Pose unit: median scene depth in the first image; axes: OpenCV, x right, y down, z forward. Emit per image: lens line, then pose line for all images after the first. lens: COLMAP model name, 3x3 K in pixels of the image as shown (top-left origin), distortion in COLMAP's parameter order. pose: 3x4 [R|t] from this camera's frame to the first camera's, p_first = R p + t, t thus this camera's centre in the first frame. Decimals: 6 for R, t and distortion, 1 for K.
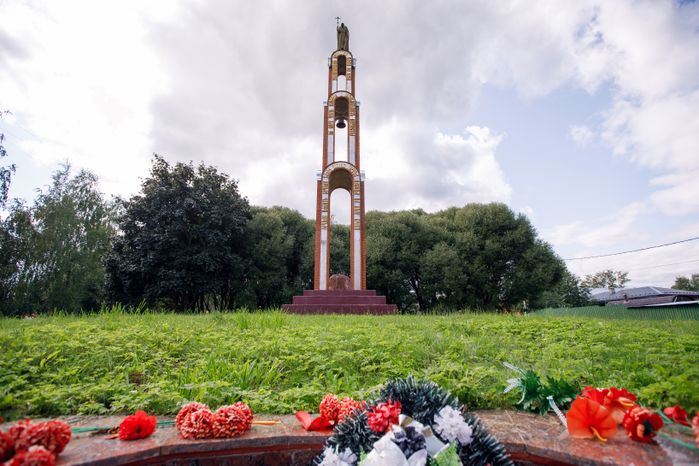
lens RADIAL K [[323.9, 0, 349.0], [0, 323.9, 229.6], [0, 0, 1]] dist [-0.015564, 0.000313]
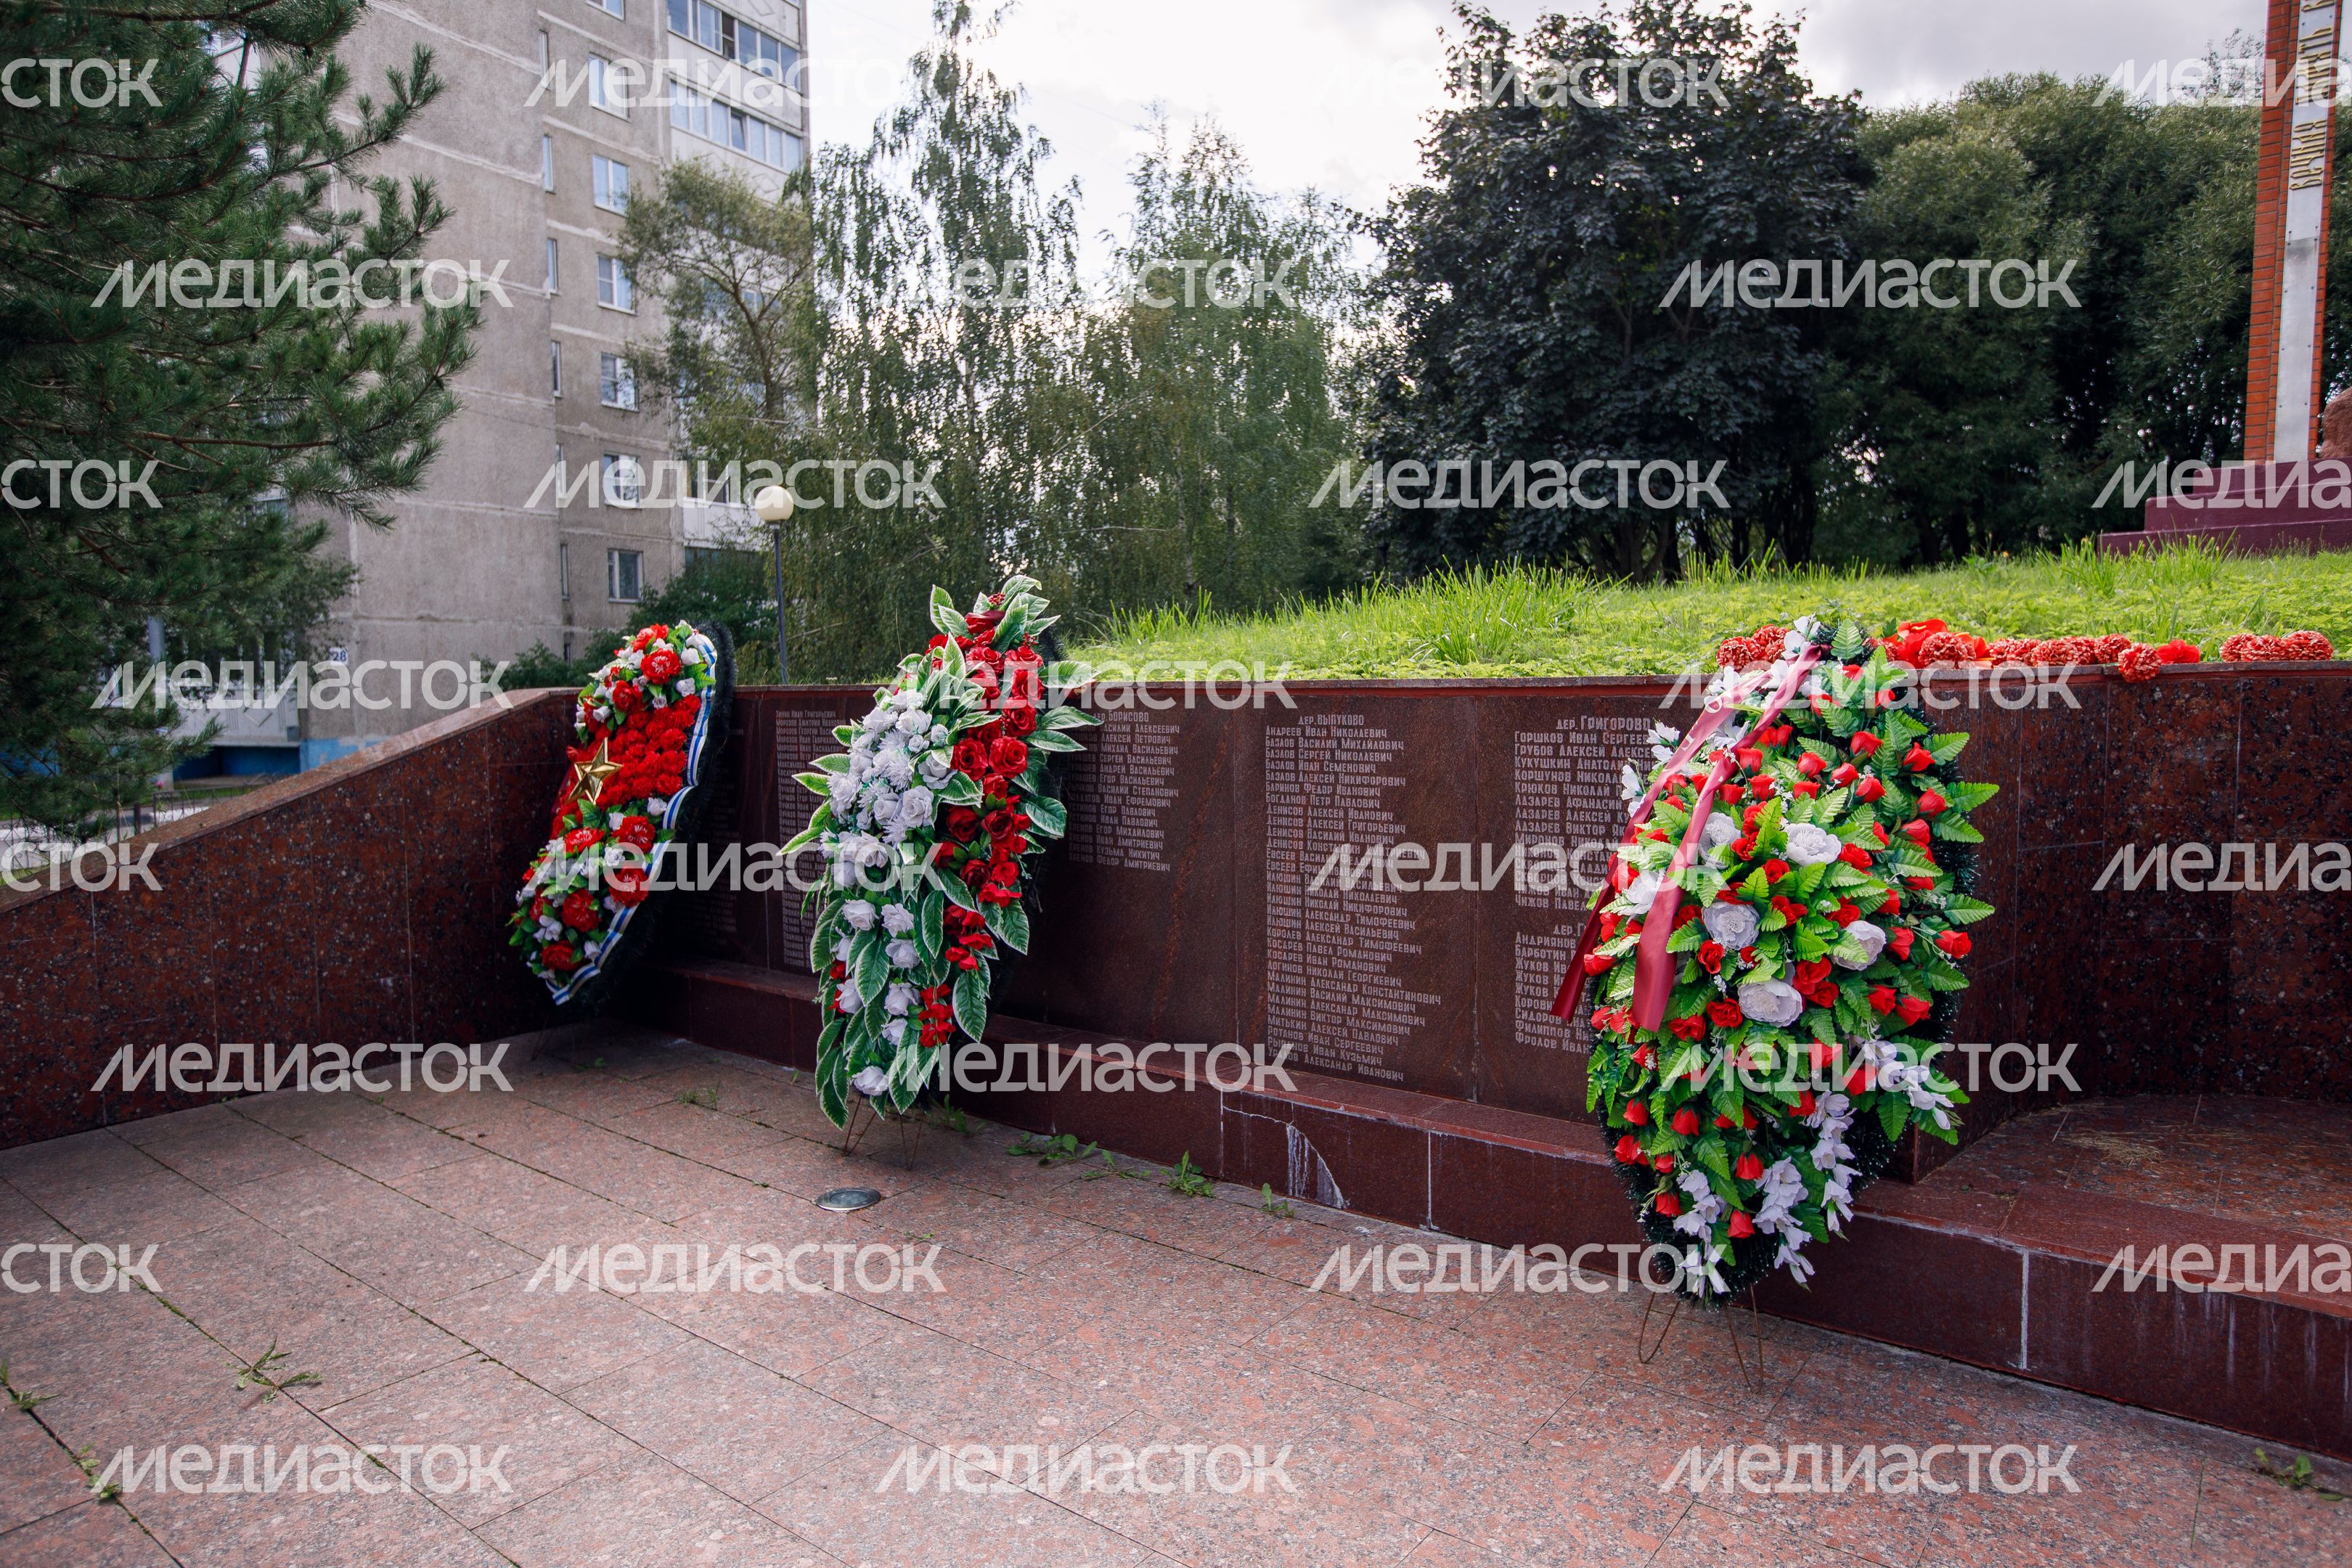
lens RADIAL K [[1460.6, 0, 1177.9], [0, 1460.6, 756.1], [0, 0, 1]] dist [0.007951, 0.003399]
pose [[0.769660, 0.025091, -0.637960, -0.010373], [0.199283, 0.939863, 0.277387, -0.038002], [0.606555, -0.340629, 0.718375, -0.181556]]
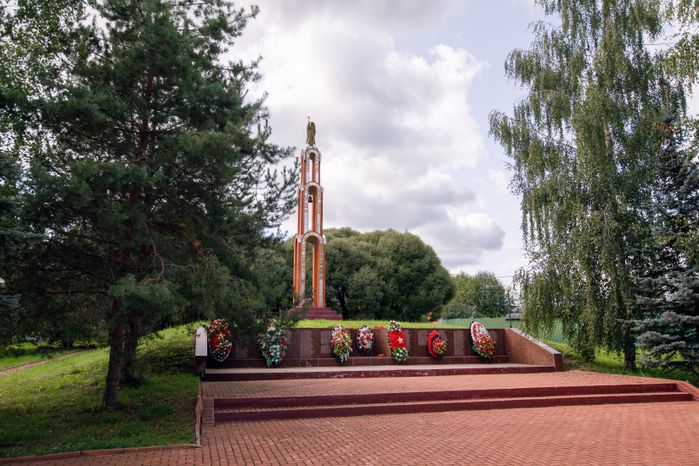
lens RADIAL K [[550.8, 0, 349.5], [0, 550.8, 233.0], [0, 0, 1]] dist [0.124797, -0.003989]
pose [[0.966204, 0.047544, 0.253356, -0.330971], [-0.070047, 0.994286, 0.080550, -0.262240], [-0.248079, -0.095575, 0.964014, -1.057772]]
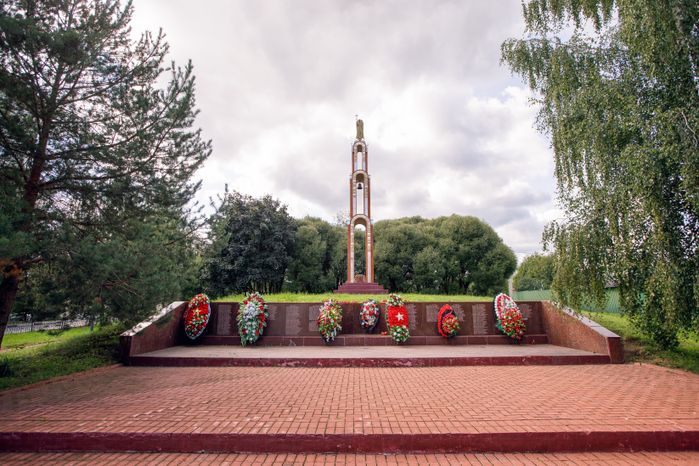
lens RADIAL K [[361.1, 0, 348.9], [0, 361.1, 229.9], [0, 0, 1]] dist [0.003262, 0.002563]
pose [[0.999105, -0.009485, -0.041230, -0.003120], [0.012422, 0.997357, 0.071587, -0.157613], [0.040442, -0.072036, 0.996582, -0.636592]]
